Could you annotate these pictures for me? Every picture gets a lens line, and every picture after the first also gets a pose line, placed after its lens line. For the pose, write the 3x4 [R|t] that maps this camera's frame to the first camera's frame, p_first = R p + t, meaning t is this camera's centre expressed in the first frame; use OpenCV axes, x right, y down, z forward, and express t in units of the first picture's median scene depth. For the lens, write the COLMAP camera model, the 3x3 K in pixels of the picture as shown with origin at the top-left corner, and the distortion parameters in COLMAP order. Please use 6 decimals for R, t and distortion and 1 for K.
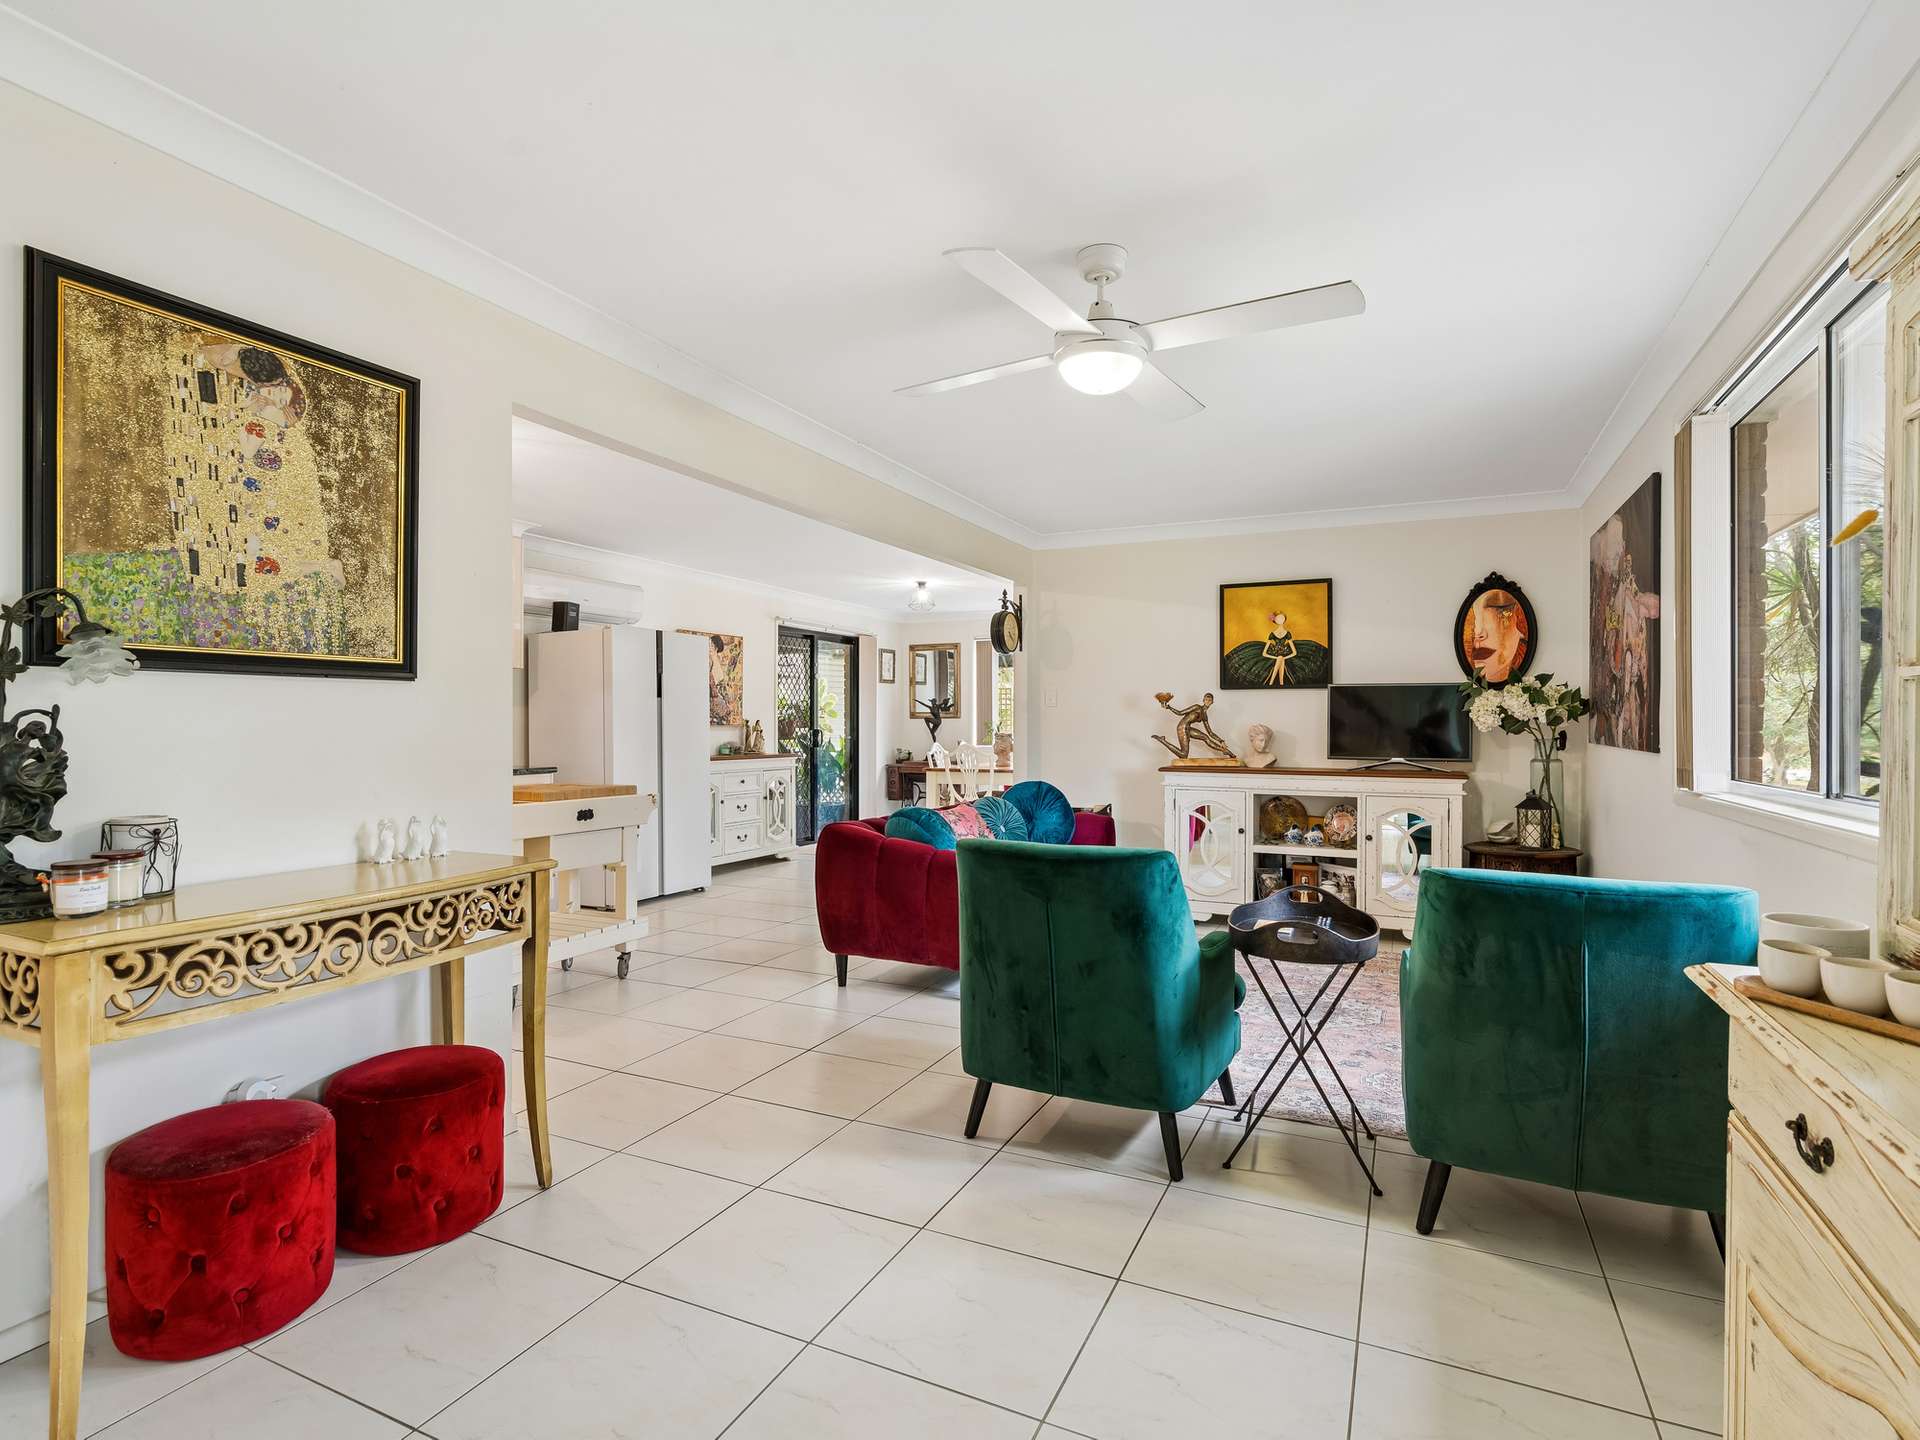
lens RADIAL K [[979.4, 0, 964.4], [0, 979.4, 721.4], [0, 0, 1]] dist [0.000369, -0.000376]
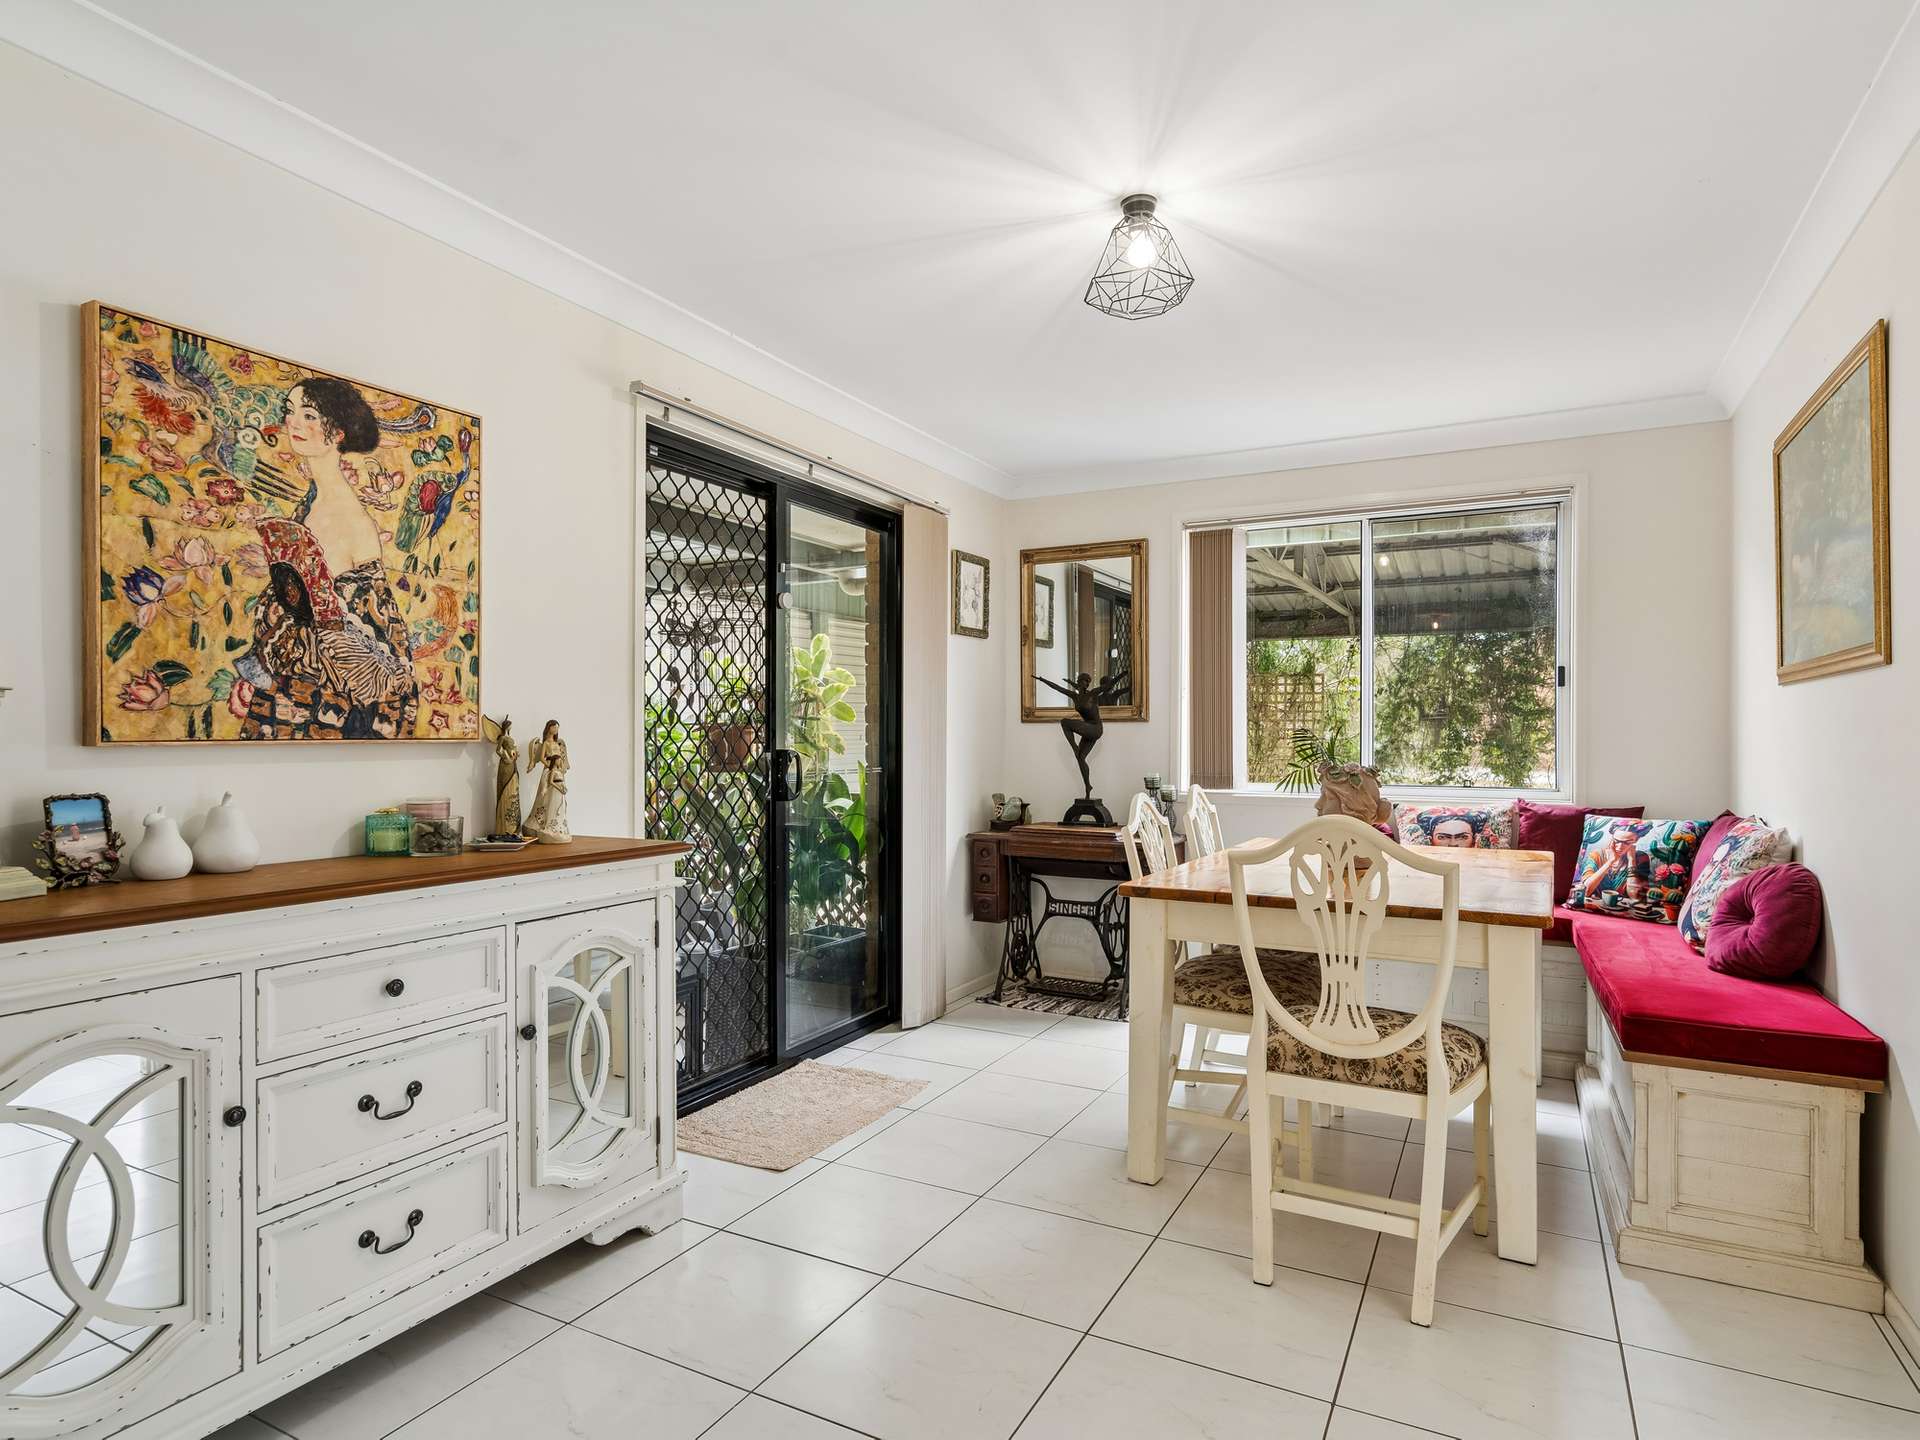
lens RADIAL K [[1046.8, 0, 958.4], [0, 1046.8, 726.8], [0, 0, 1]] dist [-0.003586, 0.000046]
pose [[0.998534, 0.002239, -0.054090, -0.062764], [-0.002445, 0.999990, -0.003733, 0.000889], [0.054081, 0.003860, 0.998529, 0.584099]]
